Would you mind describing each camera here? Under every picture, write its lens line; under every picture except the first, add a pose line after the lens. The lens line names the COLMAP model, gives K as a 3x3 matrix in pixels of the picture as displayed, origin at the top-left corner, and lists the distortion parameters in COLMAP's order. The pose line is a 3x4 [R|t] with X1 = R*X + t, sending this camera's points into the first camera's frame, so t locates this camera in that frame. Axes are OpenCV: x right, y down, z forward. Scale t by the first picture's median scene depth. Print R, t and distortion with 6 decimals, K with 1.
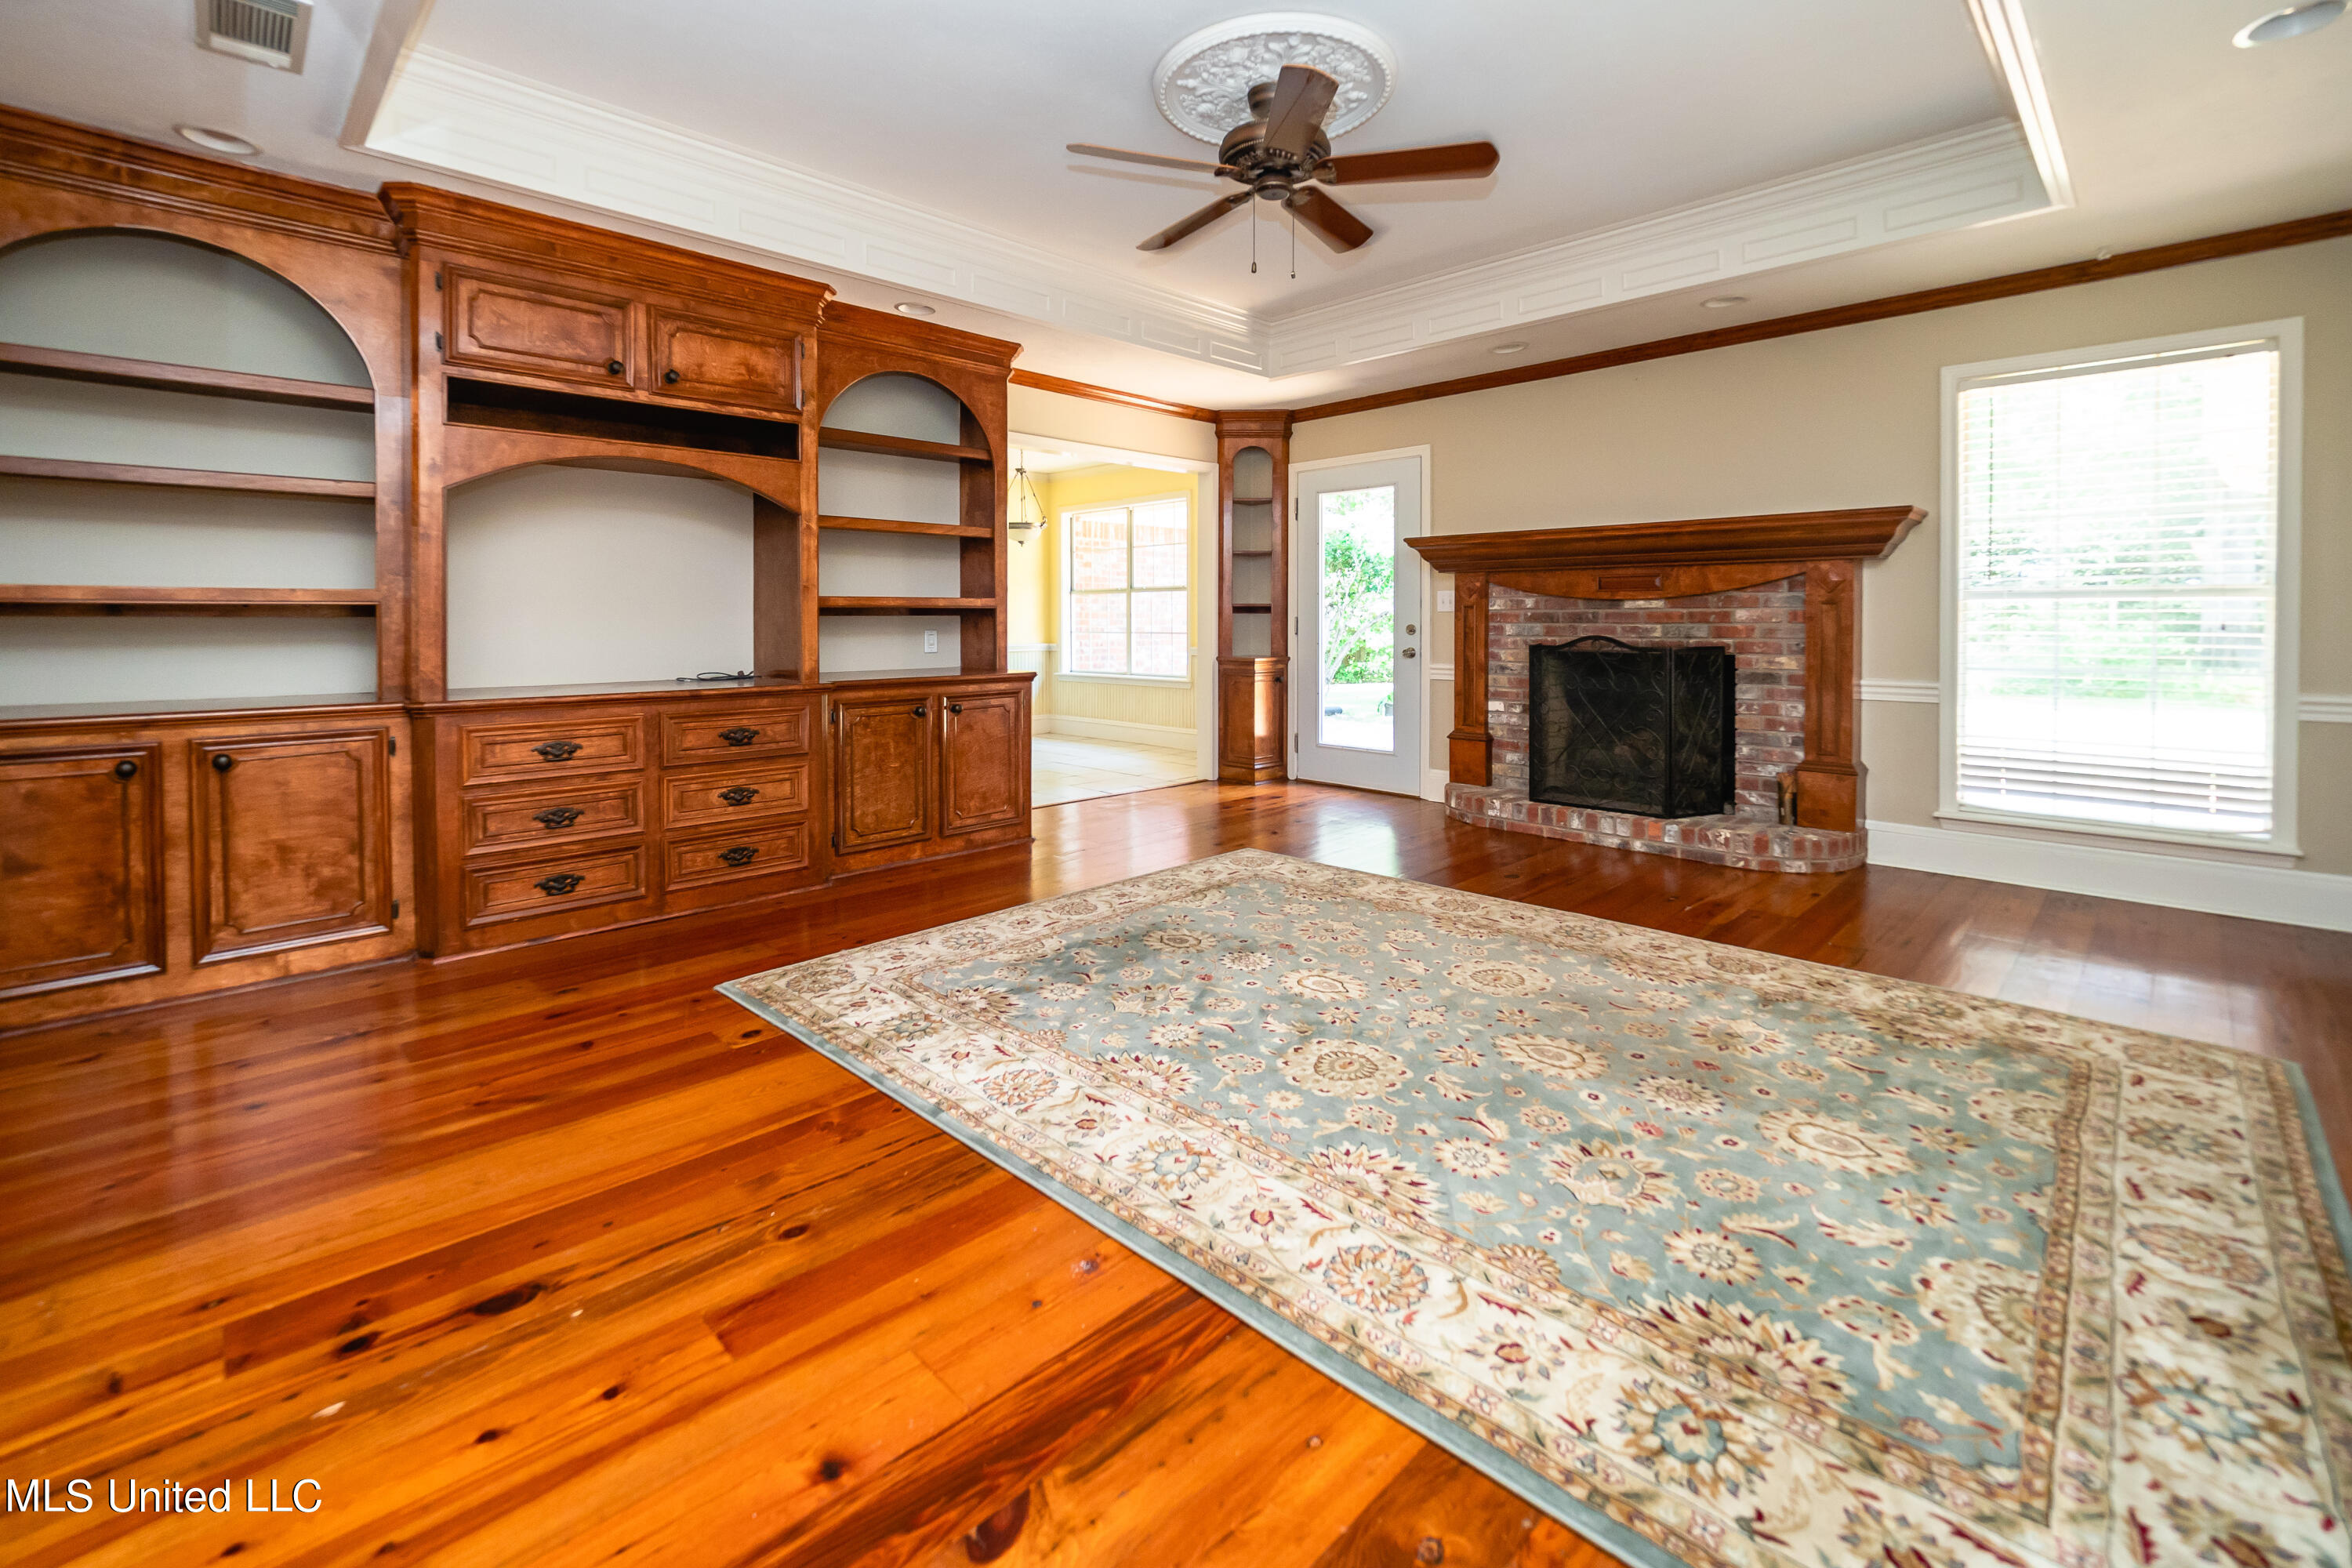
lens RADIAL K [[952.0, 0, 1173.8], [0, 952.0, 627.8], [0, 0, 1]] dist [0.010516, -0.013800]
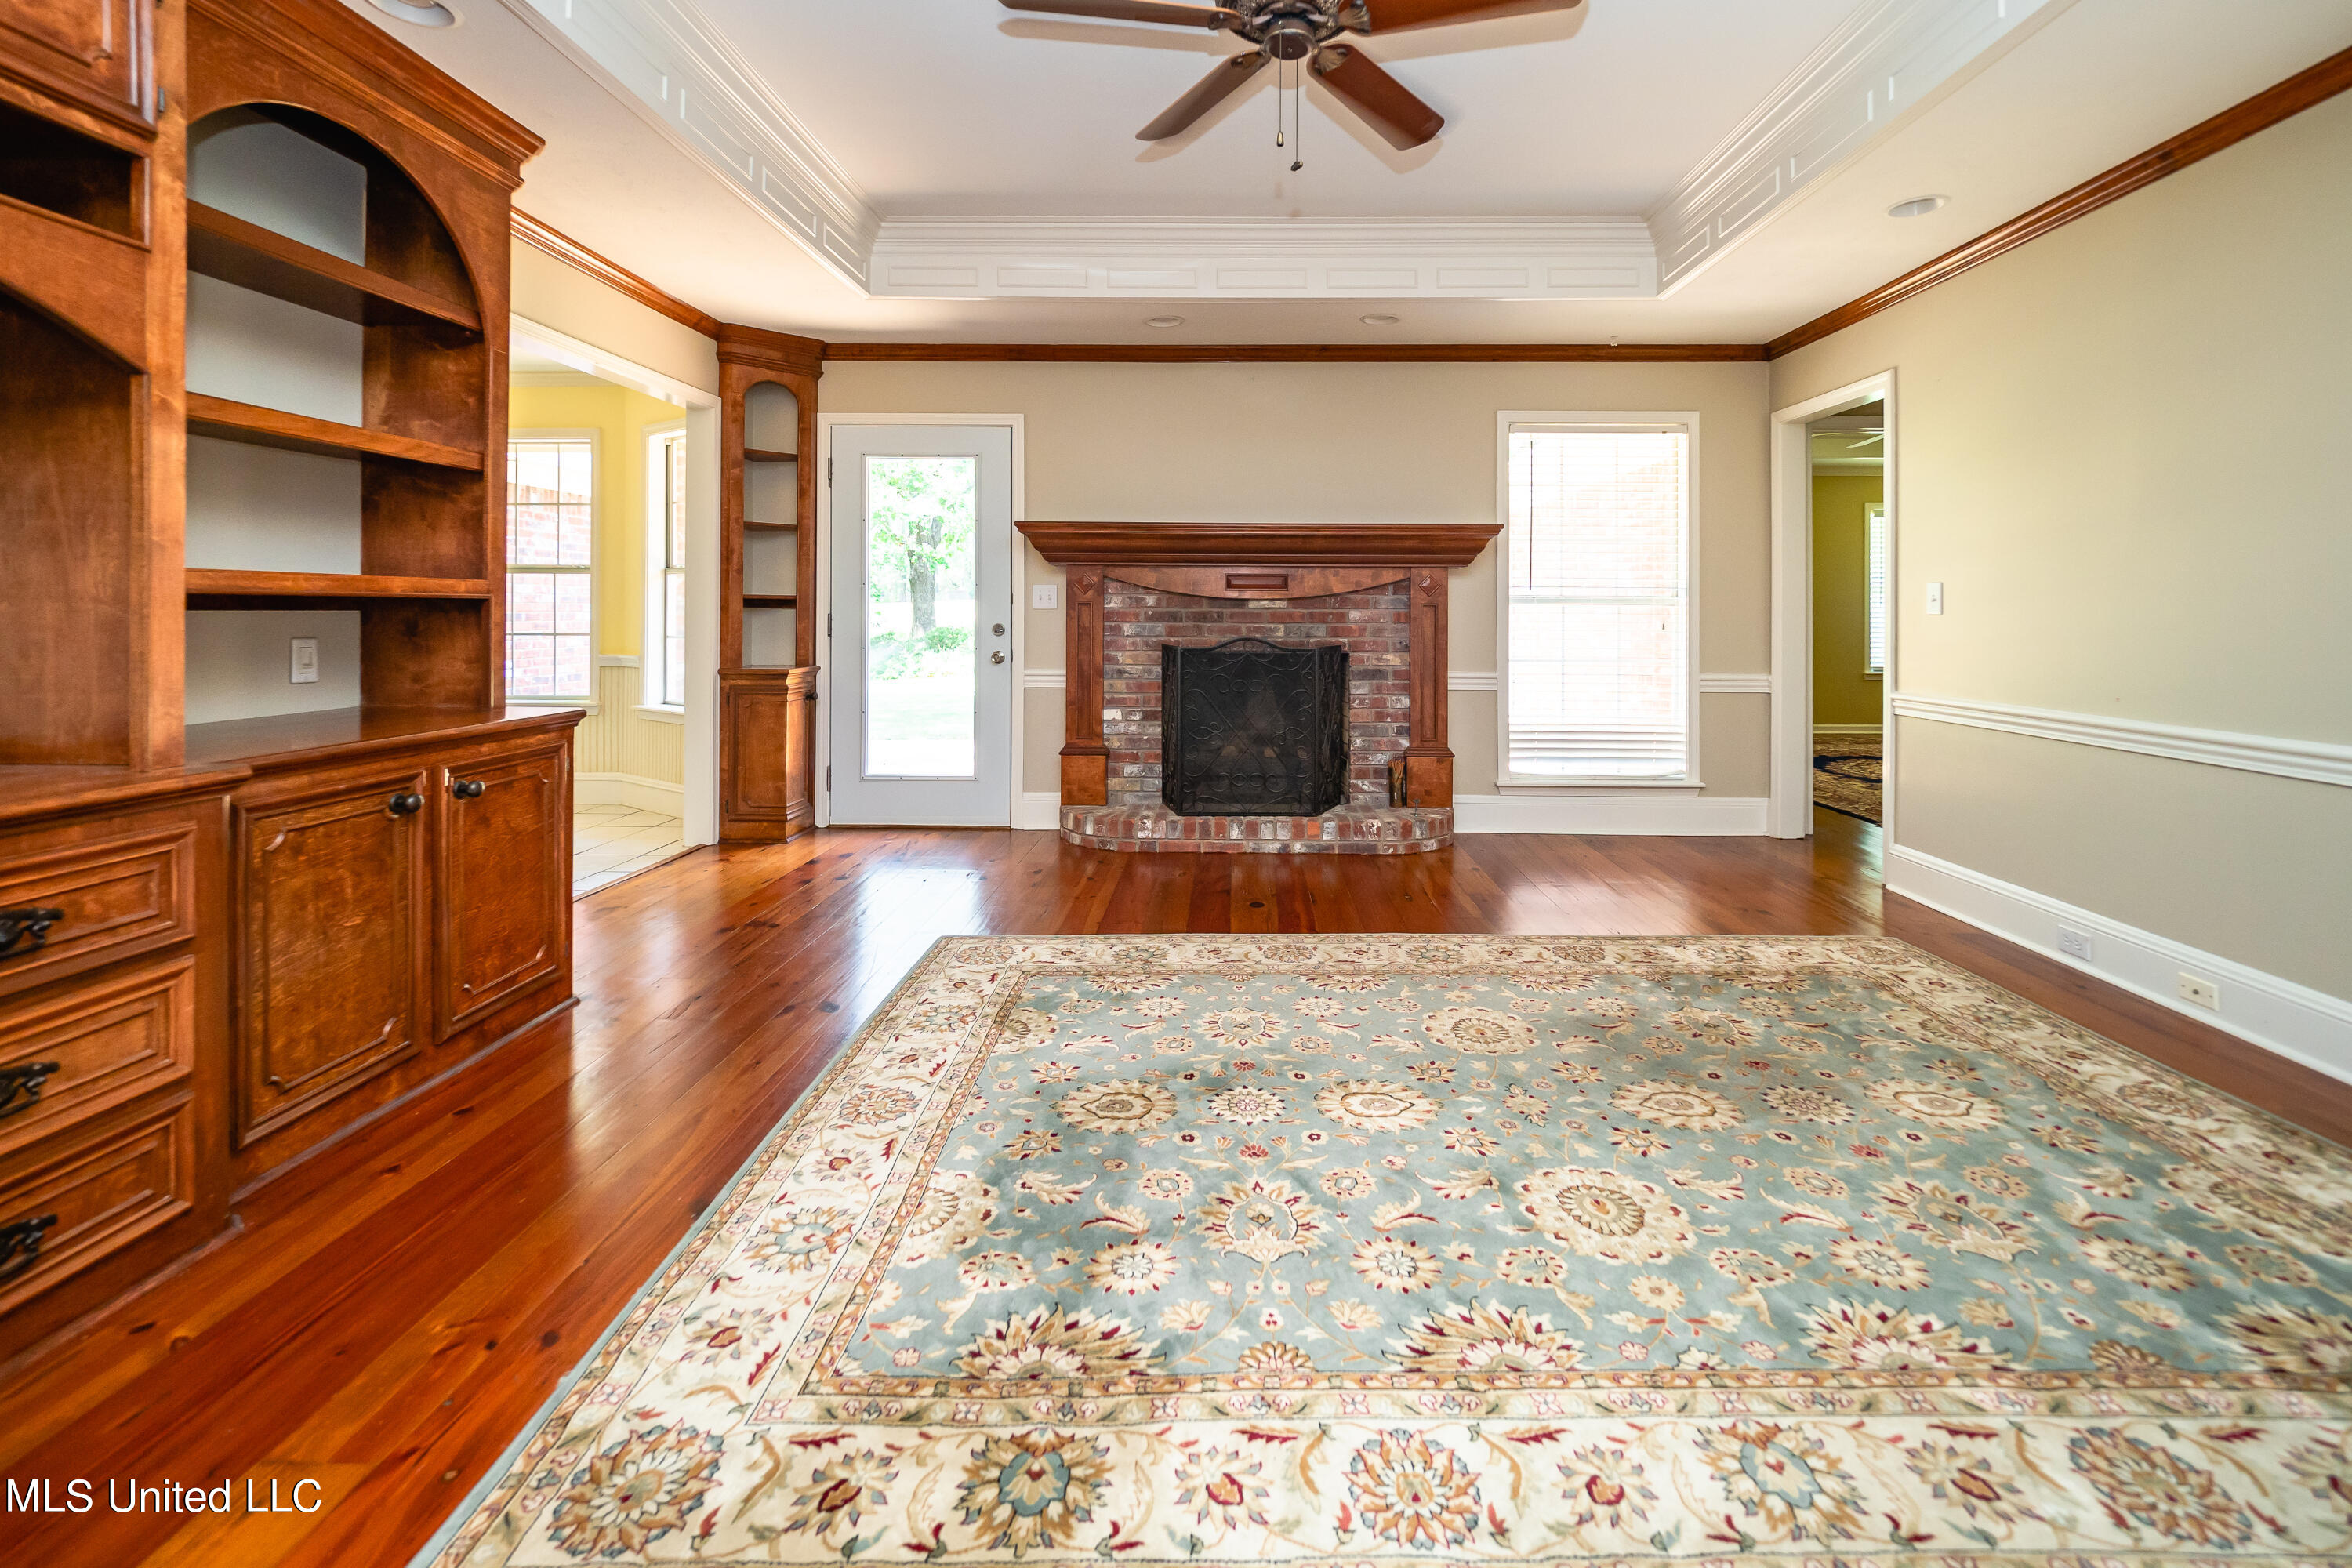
lens RADIAL K [[996.1, 0, 1181.8], [0, 996.1, 614.8], [0, 0, 1]] dist [-0.009638, -0.000643]
pose [[0.726946, 0.003357, 0.686686, -0.310978], [-0.000304, 0.999990, -0.004568, -0.009247], [-0.686694, 0.003112, 0.726940, 0.323841]]
